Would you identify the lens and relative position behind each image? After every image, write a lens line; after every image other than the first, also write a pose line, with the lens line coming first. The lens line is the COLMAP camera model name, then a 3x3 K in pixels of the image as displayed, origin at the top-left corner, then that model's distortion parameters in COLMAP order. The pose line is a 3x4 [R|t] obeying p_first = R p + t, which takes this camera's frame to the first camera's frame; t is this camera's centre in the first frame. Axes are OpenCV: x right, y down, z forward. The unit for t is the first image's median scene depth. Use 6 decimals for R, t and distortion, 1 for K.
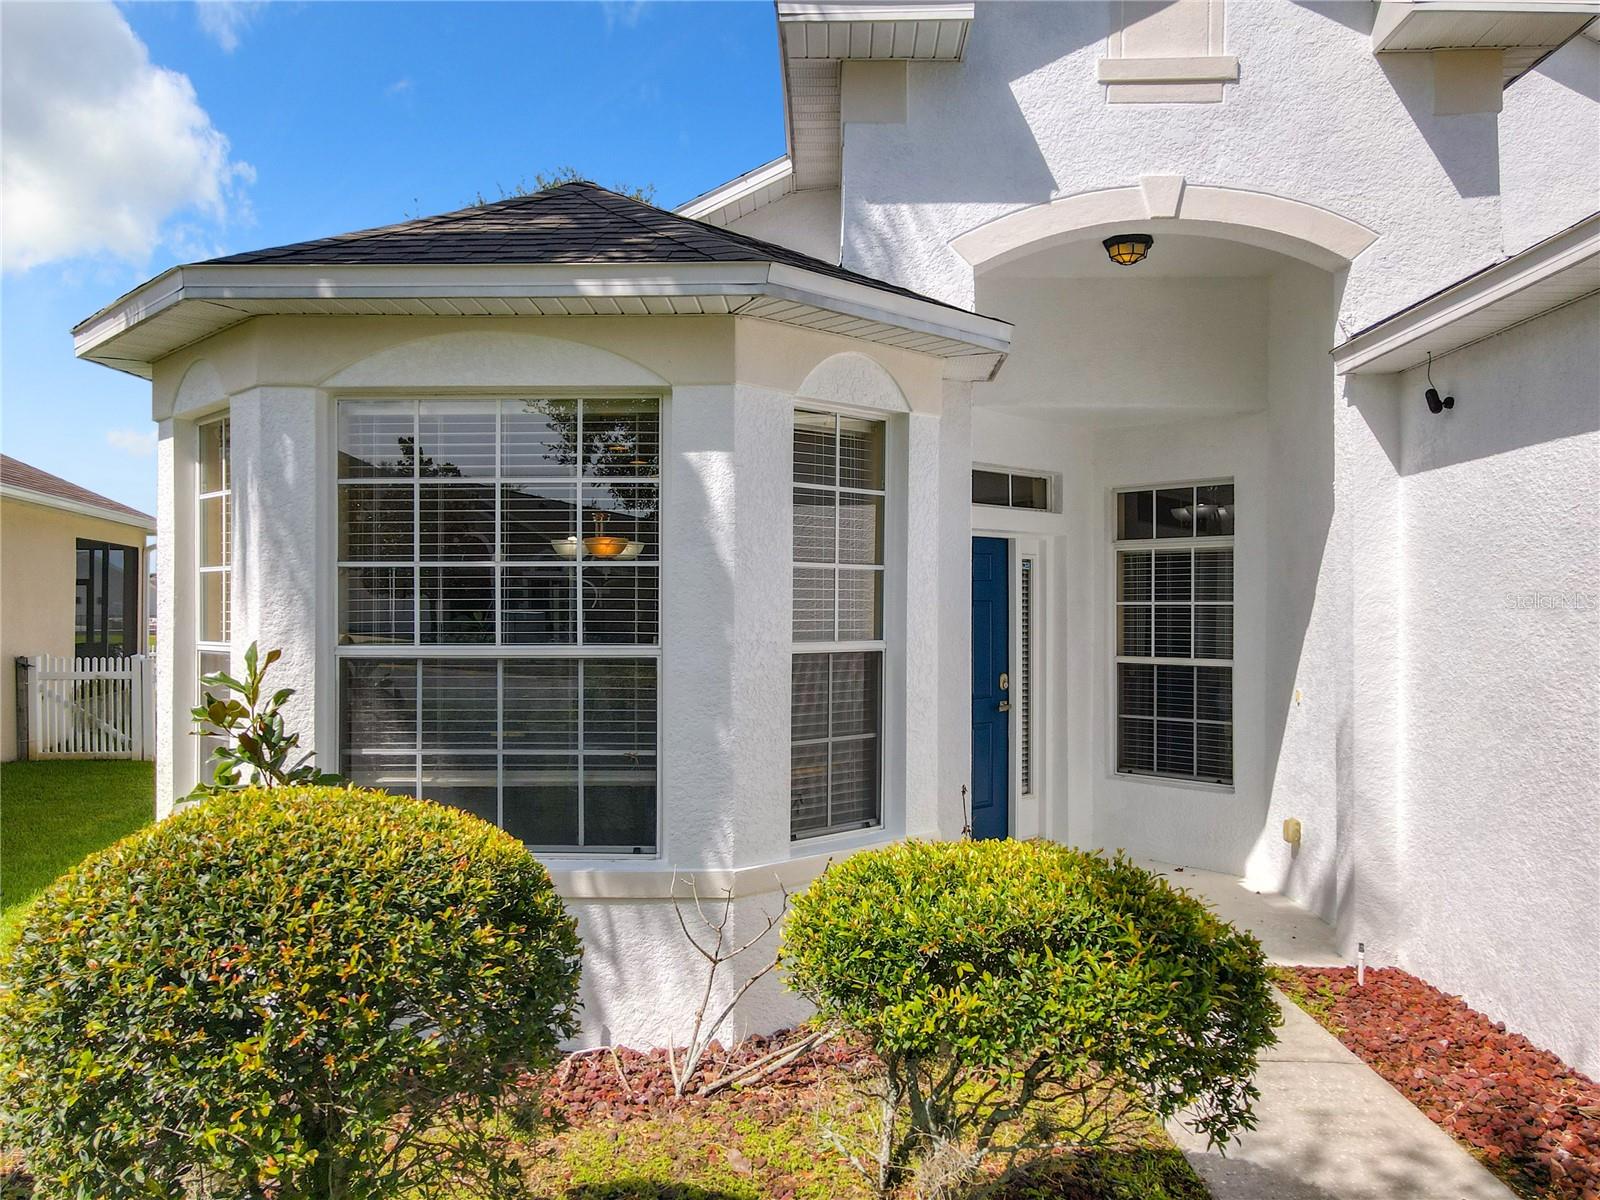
lens RADIAL K [[1219.8, 0, 785.7], [0, 1219.8, 594.0], [0, 0, 1]] dist [-0.001410, 0.035539]
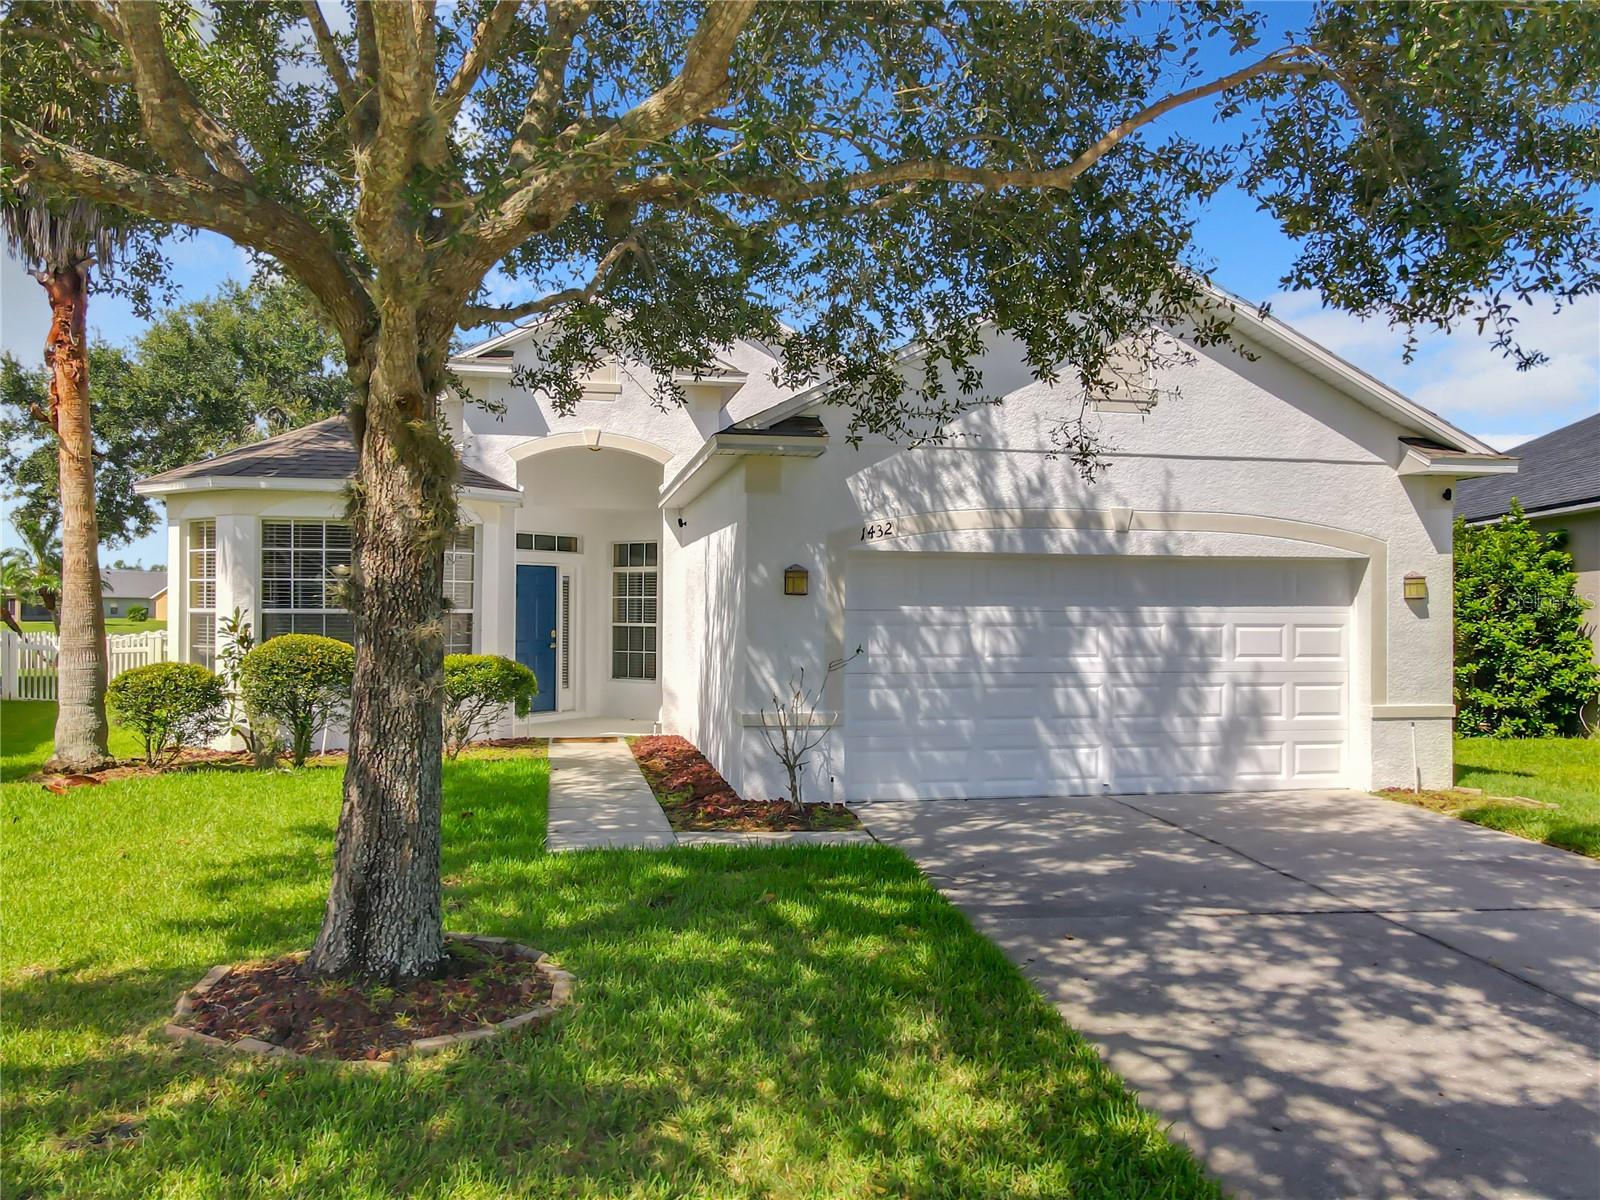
lens RADIAL K [[1206.5, 0, 792.1], [0, 1206.5, 601.5], [0, 0, 1]] dist [-0.008081, 0.070128]
pose [[0.974047, -0.000499, 0.226346, 0.143907], [0.000032, 0.999998, 0.002065, 0.016038], [-0.226347, -0.002004, 0.974045, -1.567275]]
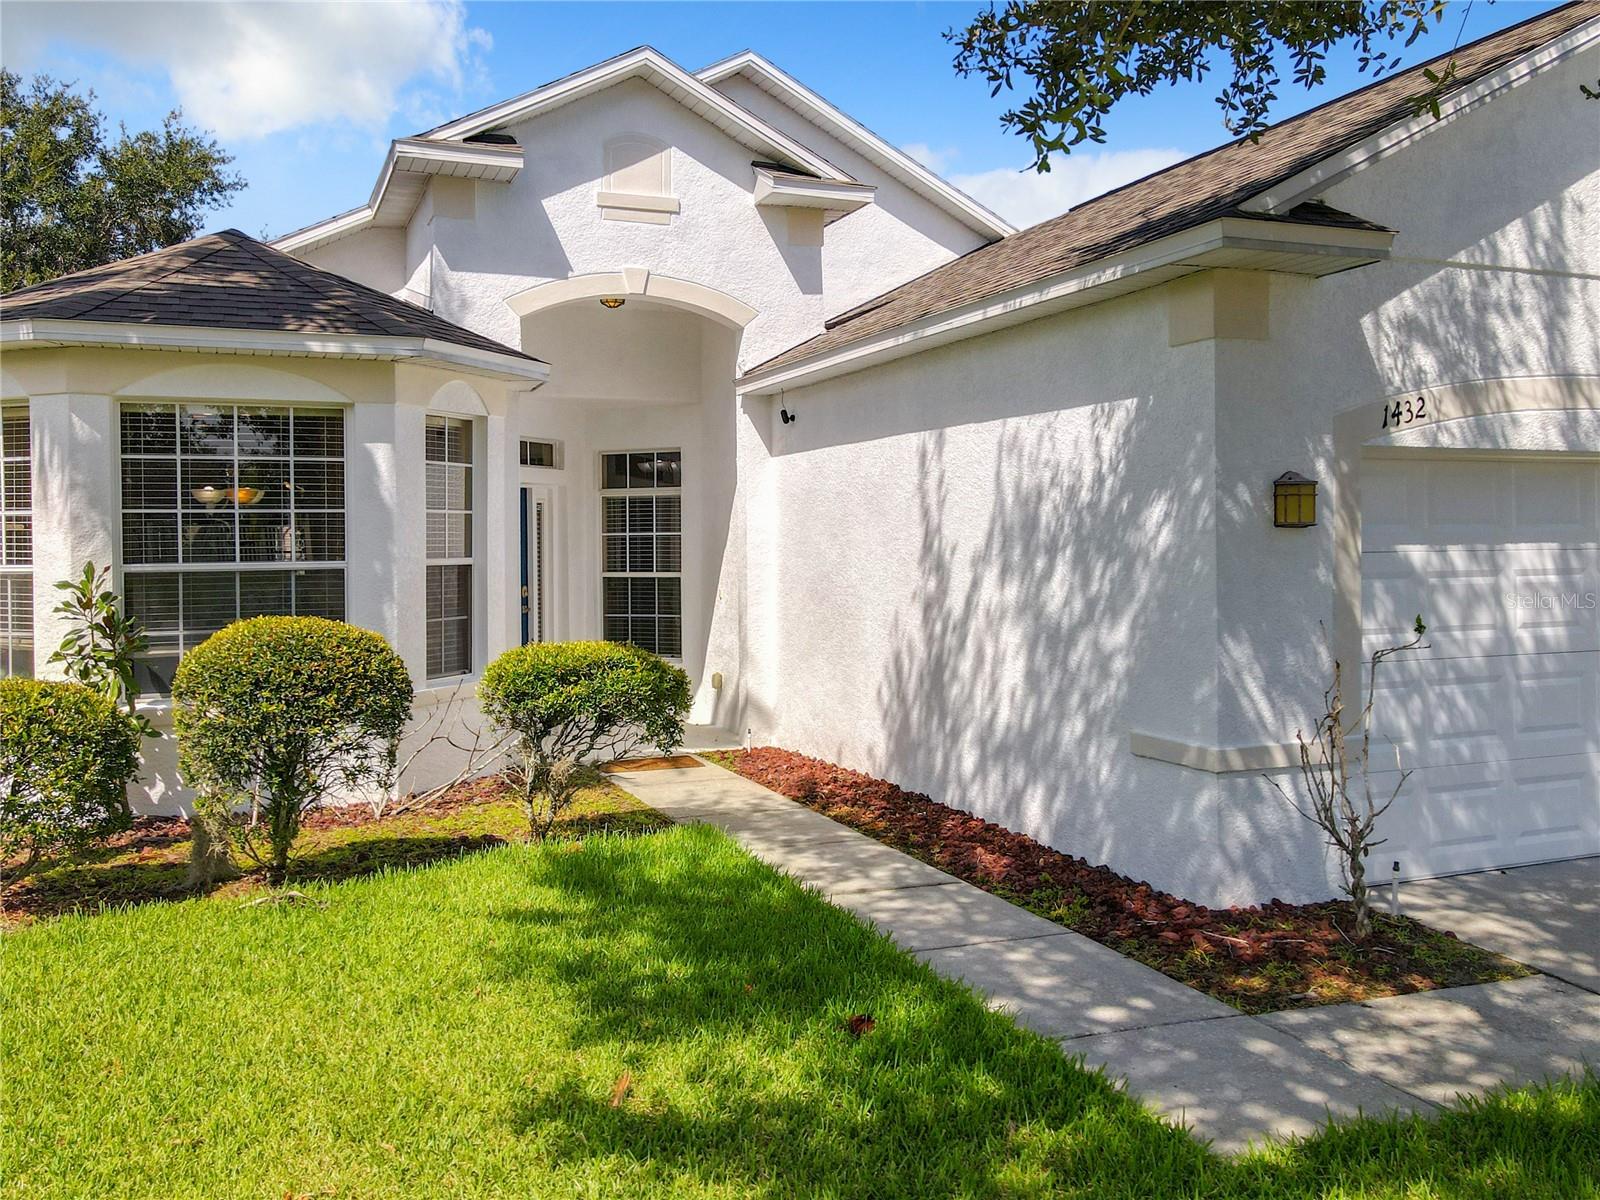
lens RADIAL K [[1409.5, 0, 775.2], [0, 1409.5, 528.1], [0, 0, 1]] dist [-0.009023, 0.134940]
pose [[0.916400, -0.006360, 0.400214, -0.268194], [0.006289, 0.999979, 0.001491, -0.000812], [-0.400215, 0.001150, 0.916420, -0.773590]]
